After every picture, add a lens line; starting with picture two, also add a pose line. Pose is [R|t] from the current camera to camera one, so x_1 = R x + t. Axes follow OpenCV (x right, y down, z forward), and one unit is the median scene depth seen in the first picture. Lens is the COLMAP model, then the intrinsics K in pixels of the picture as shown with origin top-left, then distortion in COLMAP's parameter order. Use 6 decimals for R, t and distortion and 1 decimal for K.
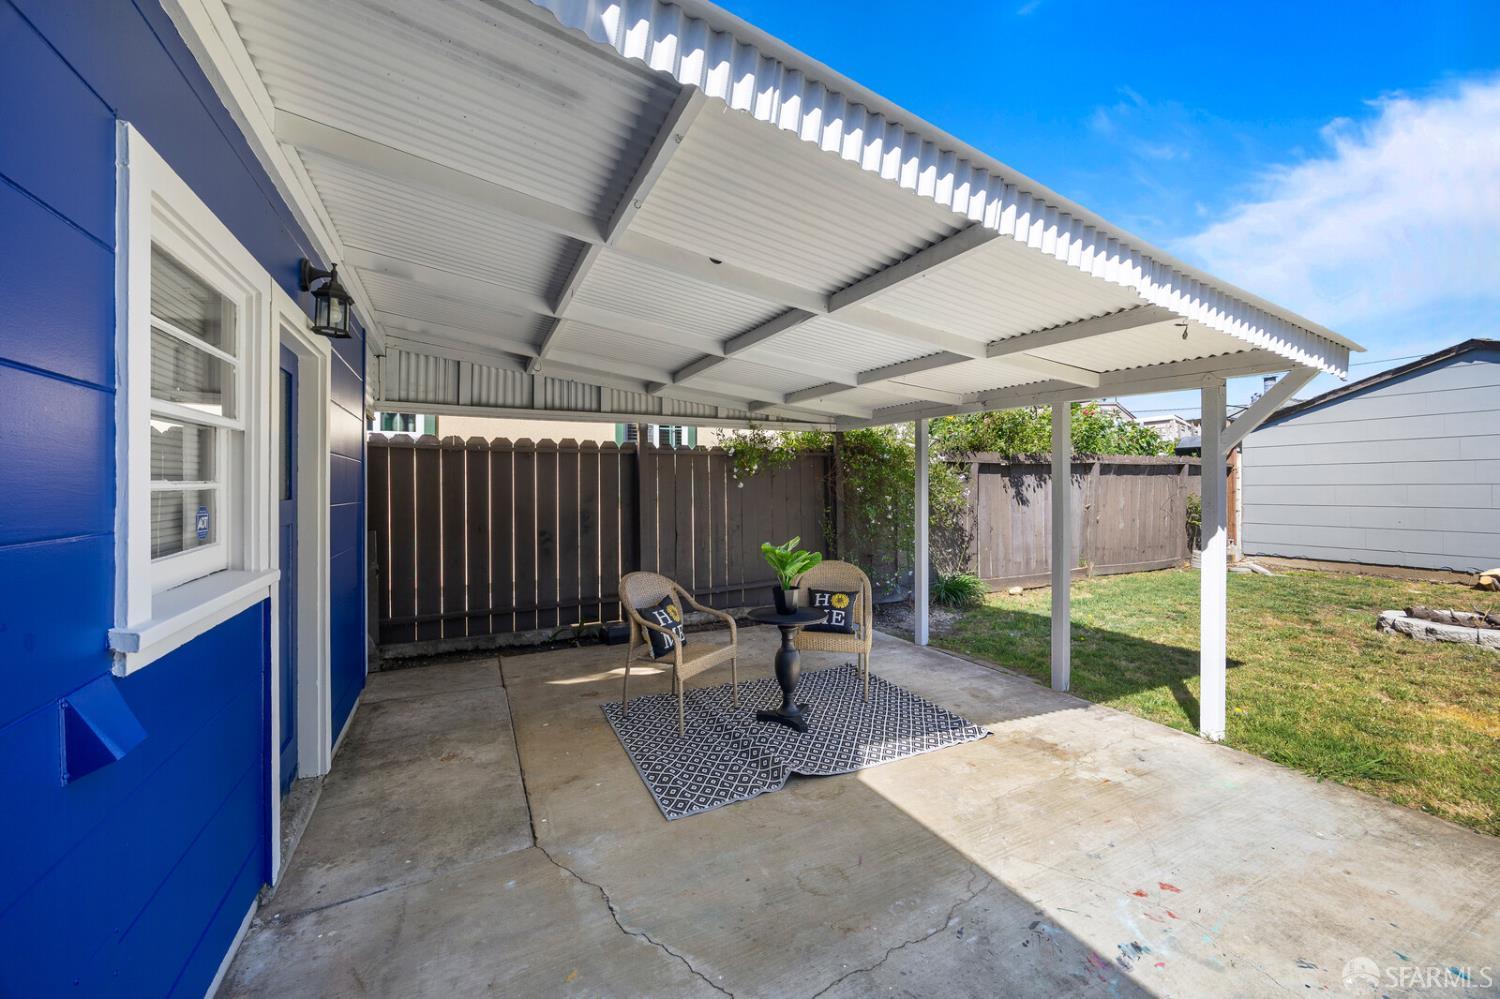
lens RADIAL K [[571.9, 0, 749.2], [0, 571.9, 491.1], [0, 0, 1]] dist [-0.006356, 0.000355]
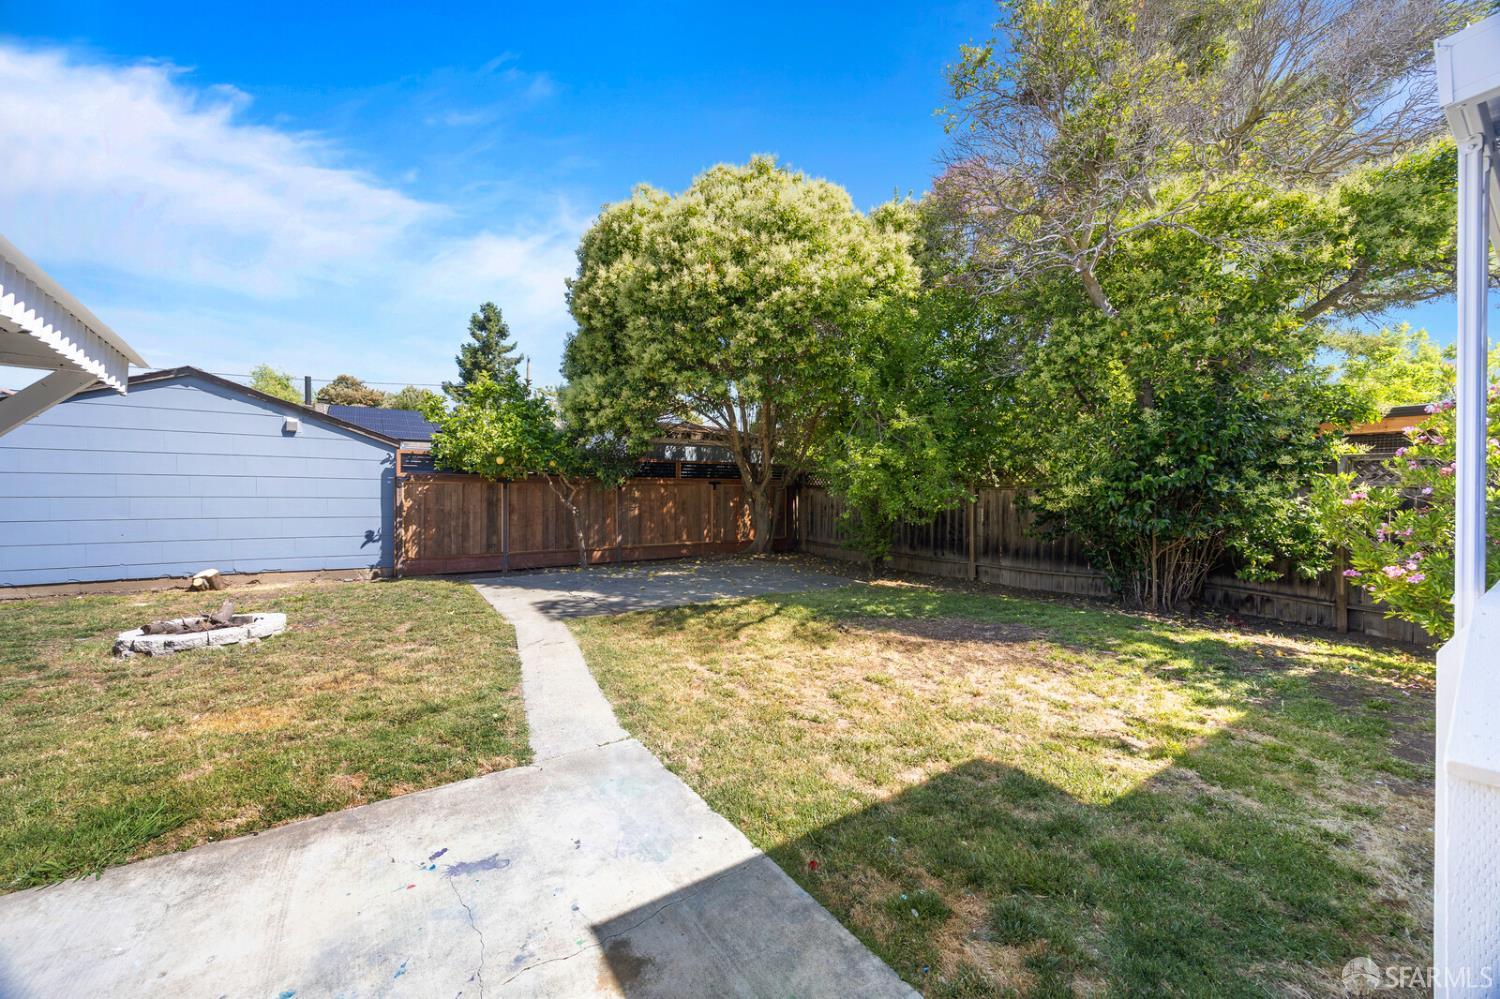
lens RADIAL K [[571.9, 0, 750.0], [0, 571.9, 495.8], [0, 0, 1]] dist [-0.006356, 0.000355]
pose [[-0.140108, -0.001385, 0.990135, 0.032985], [0.000002, 0.999999, 0.001399, -0.024758], [-0.990136, 0.000198, -0.140108, 0.100644]]
